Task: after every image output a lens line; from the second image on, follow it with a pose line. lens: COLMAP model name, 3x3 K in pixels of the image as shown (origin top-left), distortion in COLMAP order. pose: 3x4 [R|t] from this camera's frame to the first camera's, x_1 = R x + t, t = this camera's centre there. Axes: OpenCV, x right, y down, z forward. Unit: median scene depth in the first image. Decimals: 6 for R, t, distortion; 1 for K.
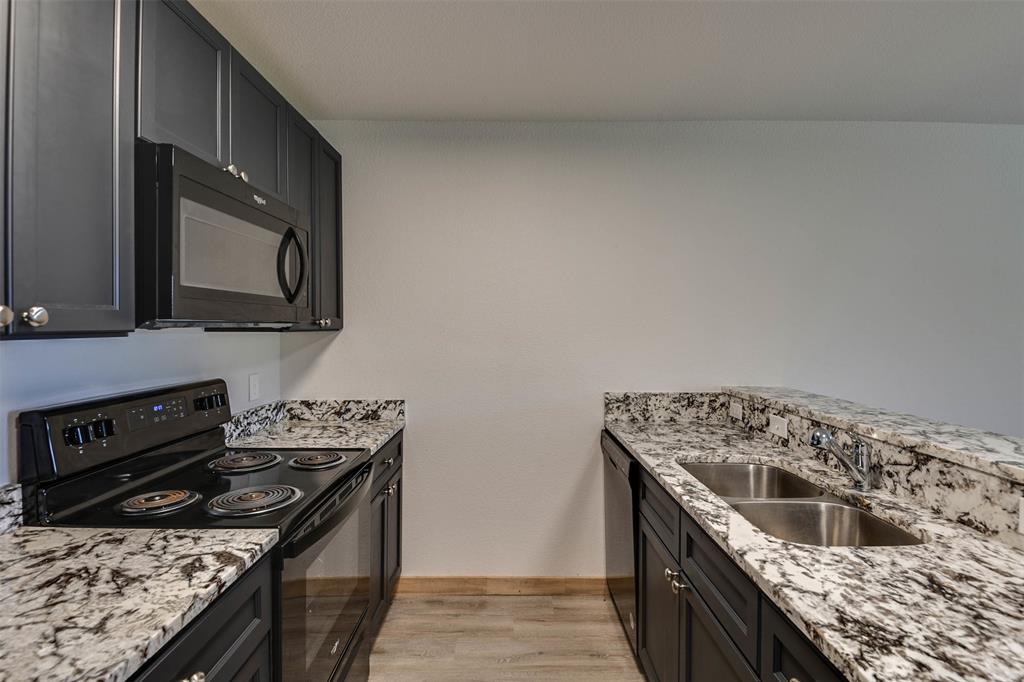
lens RADIAL K [[480.9, 0, 522.5], [0, 480.9, 334.9], [0, 0, 1]] dist [-0.011730, -0.008801]
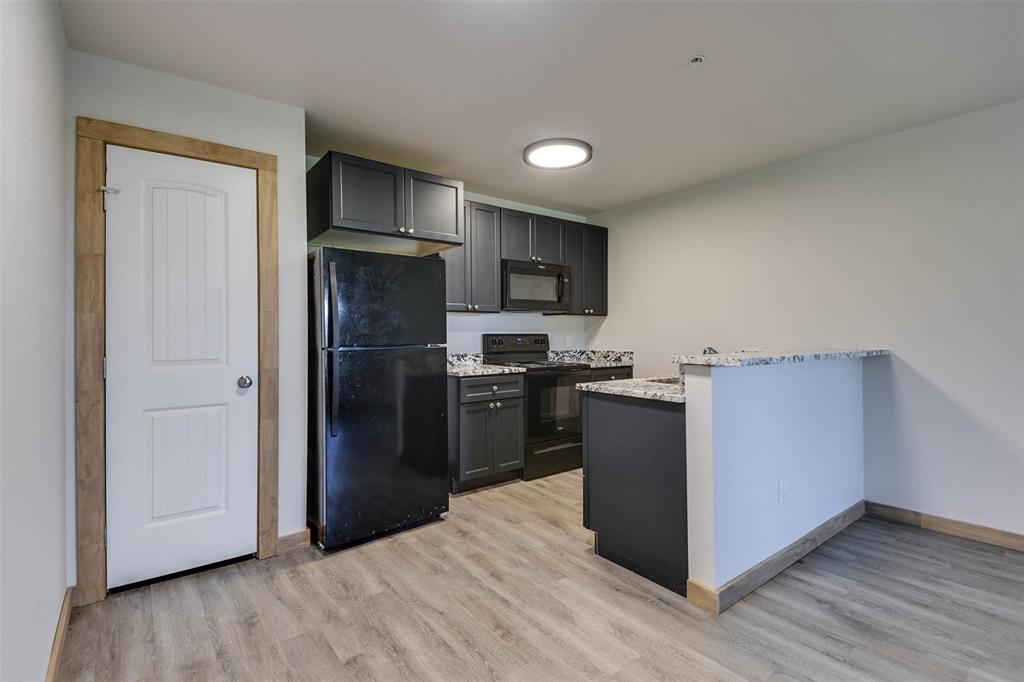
lens RADIAL K [[480.9, 0, 513.9], [0, 480.9, 339.5], [0, 0, 1]] dist [-0.011730, -0.008801]
pose [[0.602985, 0.011522, -0.797669, 1.646637], [-0.012055, 0.999913, 0.005331, 0.138317], [0.797661, 0.006402, 0.603072, -0.862895]]
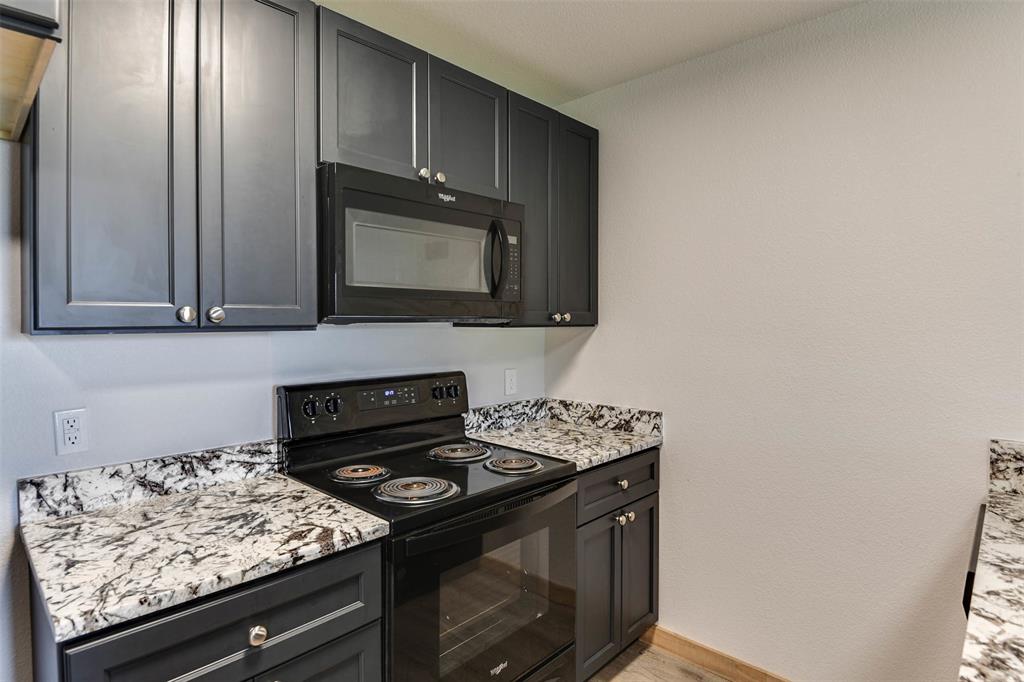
lens RADIAL K [[544.9, 0, 514.7], [0, 544.9, 330.9], [0, 0, 1]] dist [-0.009980, -0.006012]
pose [[0.721578, 0.014538, -0.692180, 0.359394], [-0.014741, 0.999875, 0.005634, -0.007641], [0.692176, 0.006138, 0.721703, 0.265443]]
